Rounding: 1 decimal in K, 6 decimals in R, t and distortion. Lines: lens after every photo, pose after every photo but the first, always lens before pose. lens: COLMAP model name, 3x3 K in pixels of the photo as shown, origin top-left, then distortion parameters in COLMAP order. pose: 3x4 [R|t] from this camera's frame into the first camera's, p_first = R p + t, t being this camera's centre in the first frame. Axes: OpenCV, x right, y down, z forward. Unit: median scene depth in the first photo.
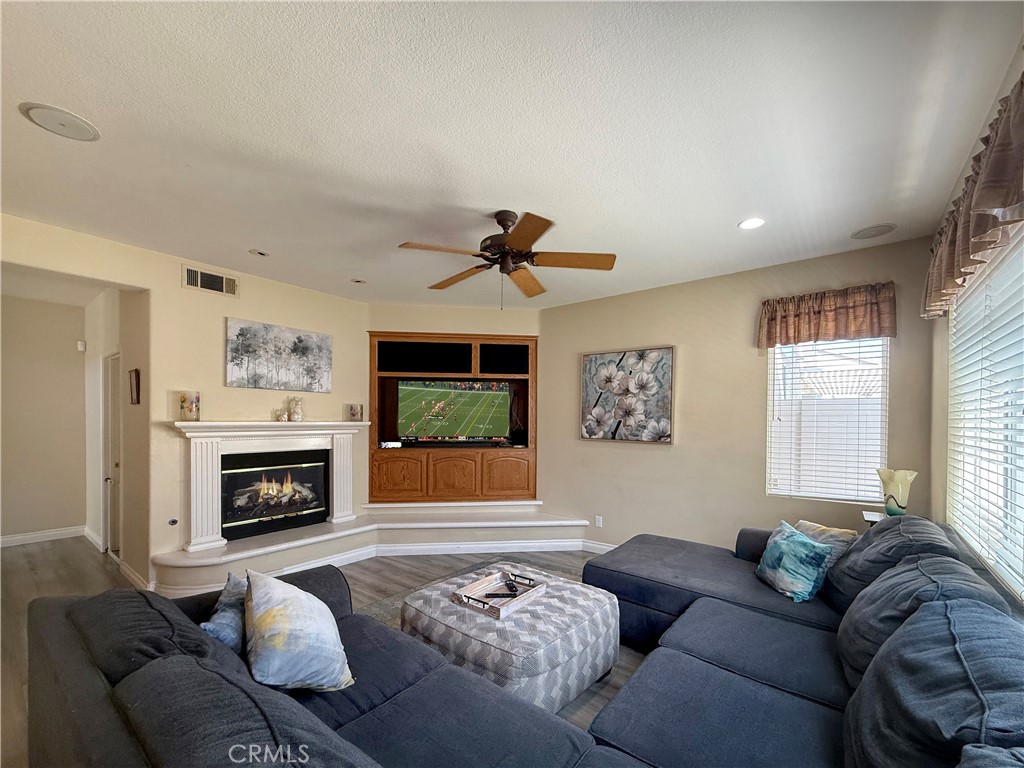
lens RADIAL K [[406.9, 0, 495.1], [0, 406.9, 424.9], [0, 0, 1]] dist [0.000854, 0.000059]
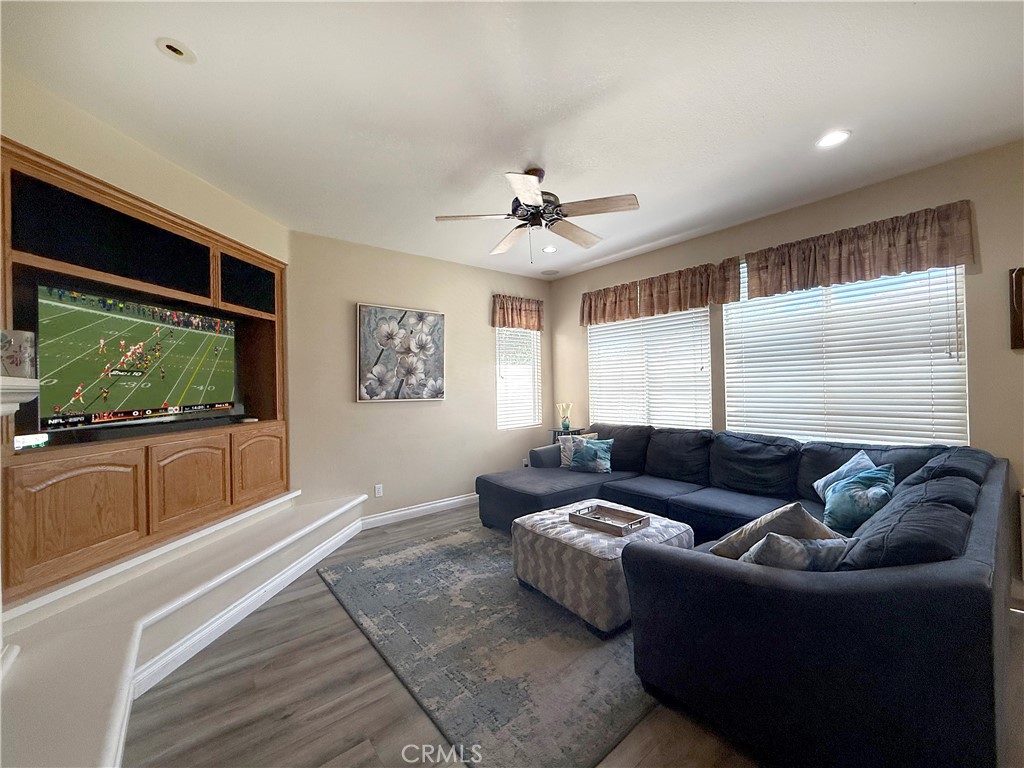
lens RADIAL K [[399.6, 0, 555.4], [0, 399.6, 379.6], [0, 0, 1]] dist [0.000297, -0.008943]
pose [[0.196501, -0.000323, 0.980503, -0.584076], [0.029508, 0.999549, -0.005584, 0.006564], [-0.980059, 0.030030, 0.196422, 0.464870]]
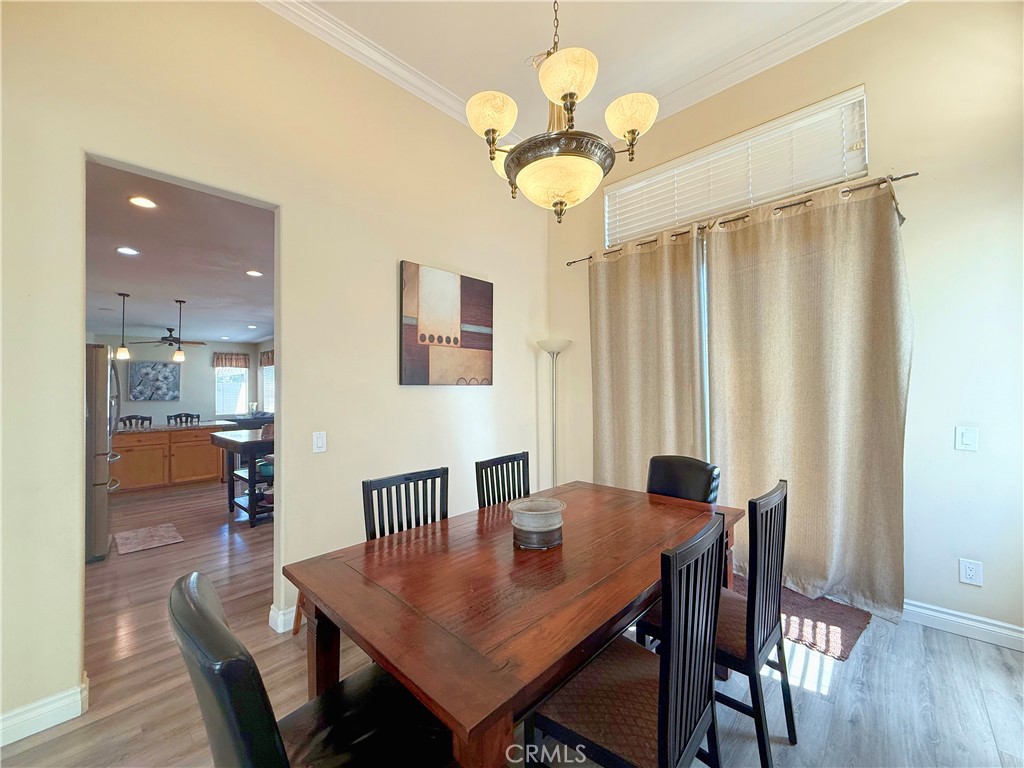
lens RADIAL K [[348.4, 0, 481.0], [0, 348.4, 384.3], [0, 0, 1]] dist [0.000656, 0.000104]
pose [[0.058293, 0.008573, 0.998263, -1.630929], [0.024462, 0.999651, -0.010013, 0.011930], [-0.998000, 0.025003, 0.058063, -1.021444]]
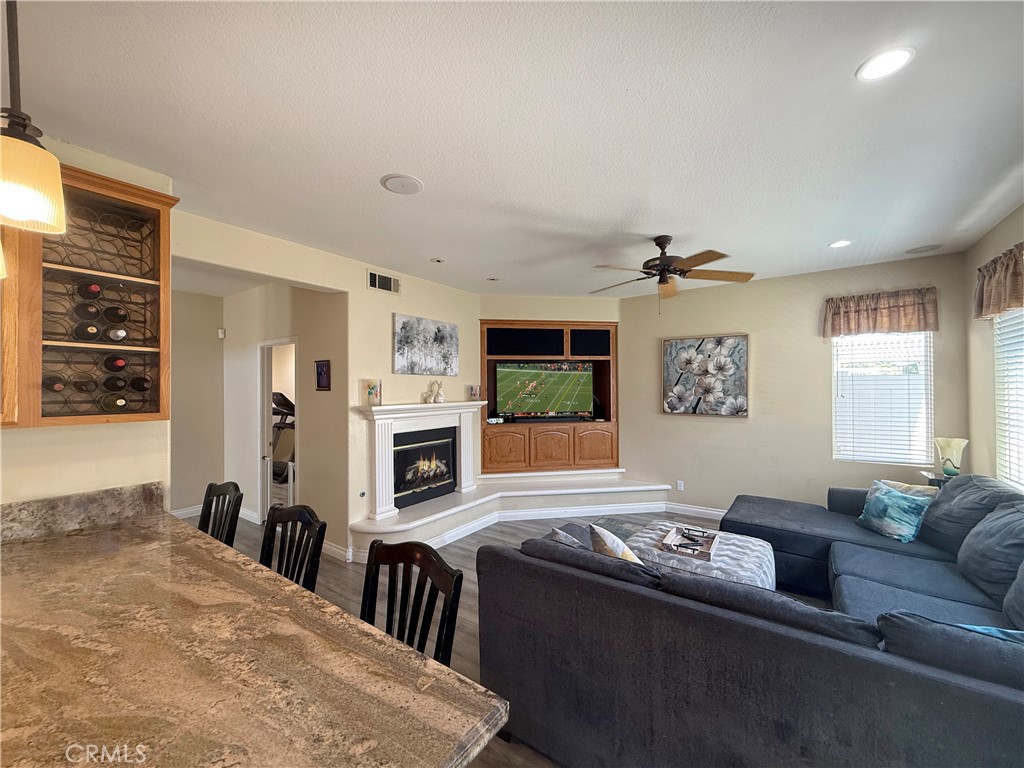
lens RADIAL K [[406.5, 0, 509.6], [0, 406.5, 384.1], [0, 0, 1]] dist [0.001188, 0.000335]
pose [[0.997668, -0.007655, 0.067826, -0.320796], [0.009113, 0.999733, -0.021216, -0.029493], [-0.067645, 0.021784, 0.997472, -0.119012]]
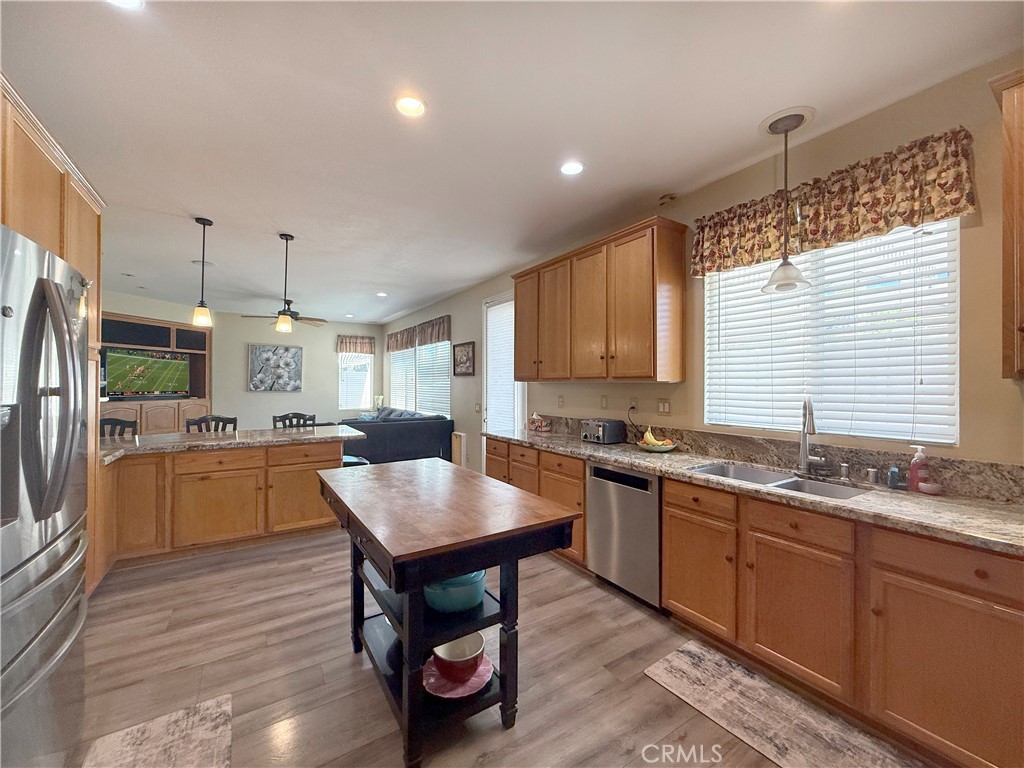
lens RADIAL K [[366.3, 0, 510.2], [0, 366.3, 383.4], [0, 0, 1]] dist [0.000587, 0.000114]
pose [[0.274756, -0.002248, 0.961511, -1.120843], [0.006615, 0.999978, 0.000447, 0.008425], [-0.961491, 0.006237, 0.274765, -0.601979]]
